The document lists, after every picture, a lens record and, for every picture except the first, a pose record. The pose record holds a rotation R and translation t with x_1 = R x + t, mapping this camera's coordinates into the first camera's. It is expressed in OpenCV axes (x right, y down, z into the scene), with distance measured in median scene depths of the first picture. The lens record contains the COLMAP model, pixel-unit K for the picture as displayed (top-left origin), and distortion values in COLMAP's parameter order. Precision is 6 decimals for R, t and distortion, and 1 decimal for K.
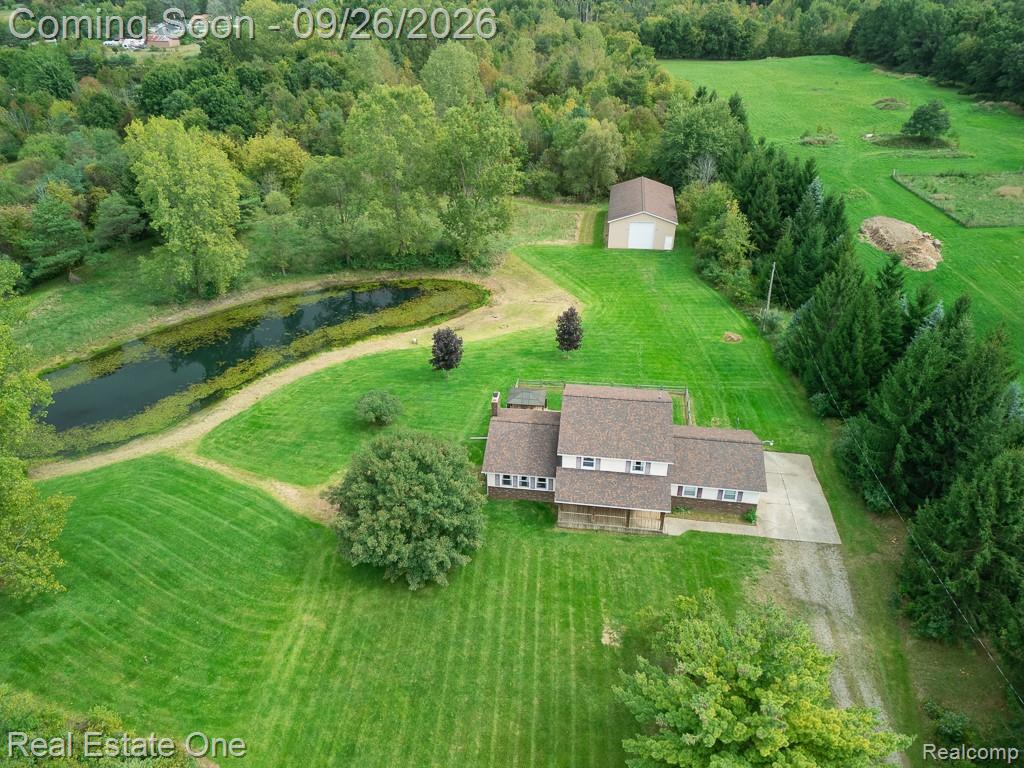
lens RADIAL K [[712.3, 0, 517.5], [0, 712.3, 381.5], [0, 0, 1]] dist [0.093680, -0.097794]
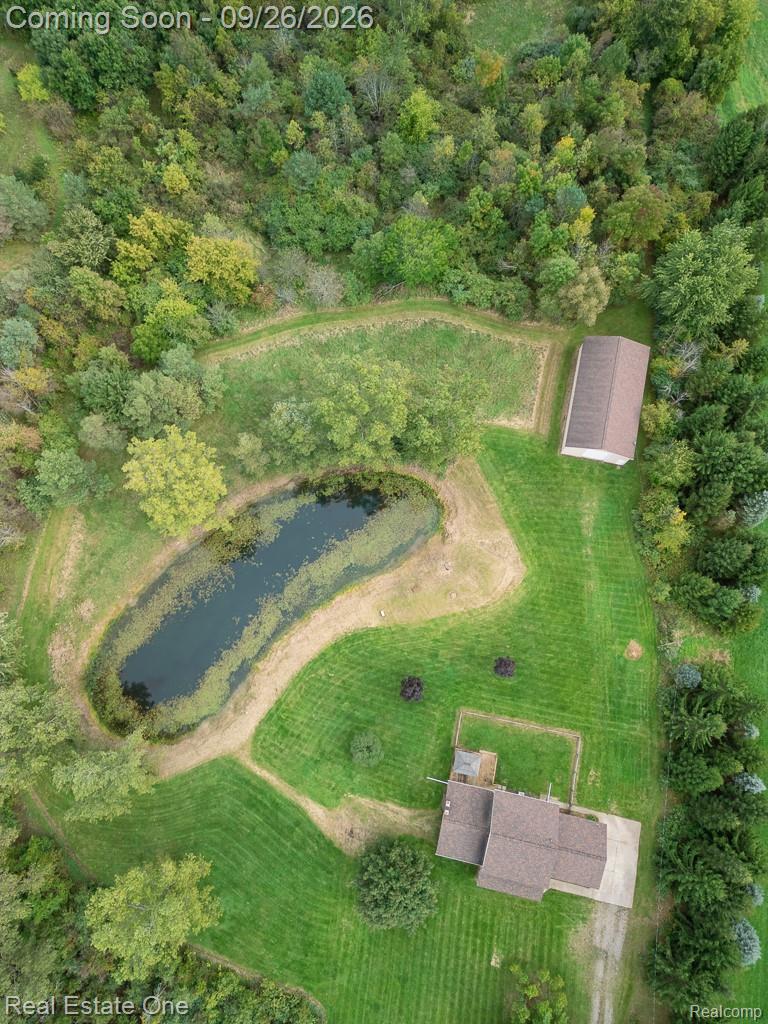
lens RADIAL K [[712.3, 0, 382.1], [0, 712.3, 508.5], [0, 0, 1]] dist [0.093680, -0.097794]
pose [[0.997206, 0.069804, -0.026615, -0.157558], [-0.028780, 0.687715, 0.725410, -1.398406], [0.068940, -0.722617, 0.687803, 0.333666]]
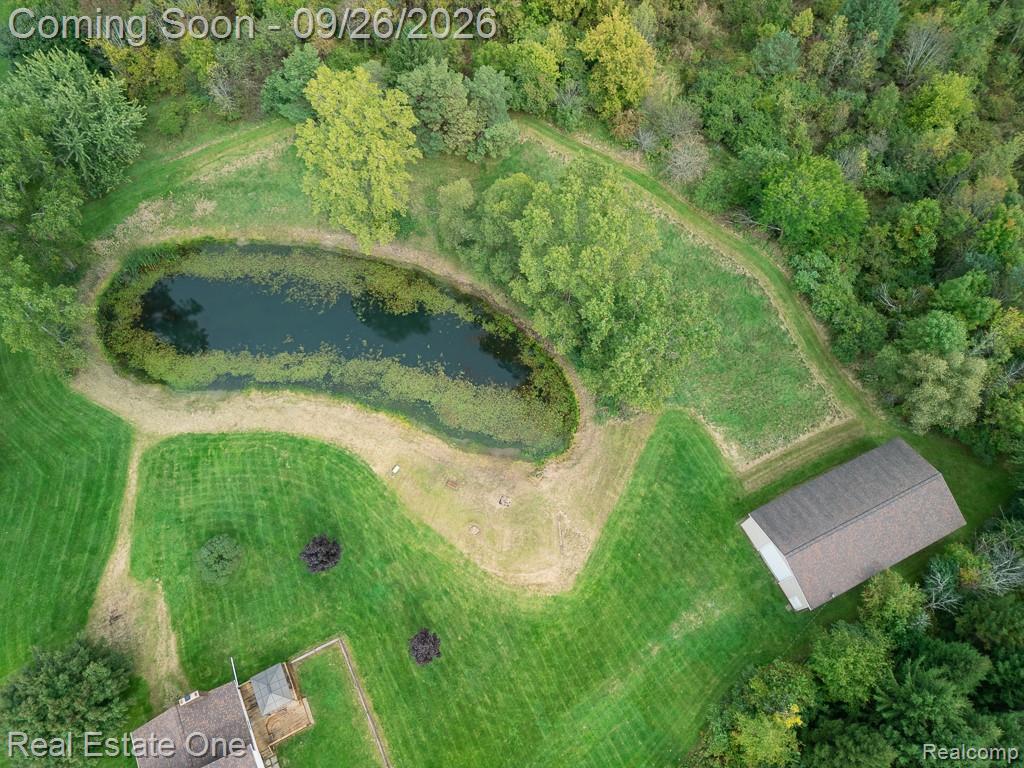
lens RADIAL K [[712.3, 0, 517.5], [0, 712.3, 381.5], [0, 0, 1]] dist [0.093680, -0.097794]
pose [[0.562986, 0.752880, -0.340908, 0.220655], [-0.427054, 0.618159, 0.659927, -1.019357], [0.707582, -0.225943, 0.669536, 0.655253]]
